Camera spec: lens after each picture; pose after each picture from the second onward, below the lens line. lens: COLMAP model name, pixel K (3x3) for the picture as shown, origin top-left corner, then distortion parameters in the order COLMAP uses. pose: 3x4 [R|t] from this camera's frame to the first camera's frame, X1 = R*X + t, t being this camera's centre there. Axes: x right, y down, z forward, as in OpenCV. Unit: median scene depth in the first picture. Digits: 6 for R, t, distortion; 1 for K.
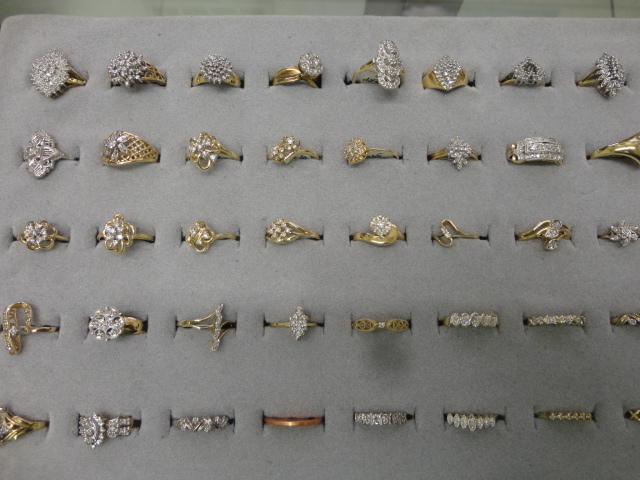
lens RADIAL K [[477.8, 0, 323.7], [0, 477.8, 239.7], [0, 0, 1]] dist [-0.003975, 0.016836]
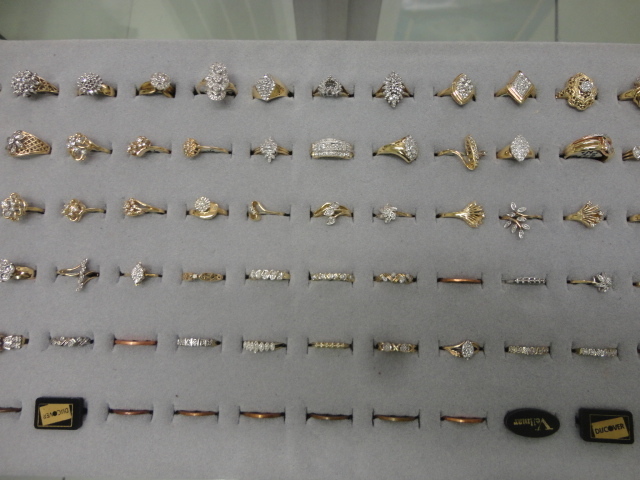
lens RADIAL K [[477.8, 0, 317.0], [0, 477.8, 241.4], [0, 0, 1]] dist [-0.003975, 0.016836]
pose [[0.998591, 0.020983, -0.048739, 0.490658], [-0.018154, 0.998165, 0.057772, -0.007984], [0.049862, -0.056806, 0.997139, -0.328688]]
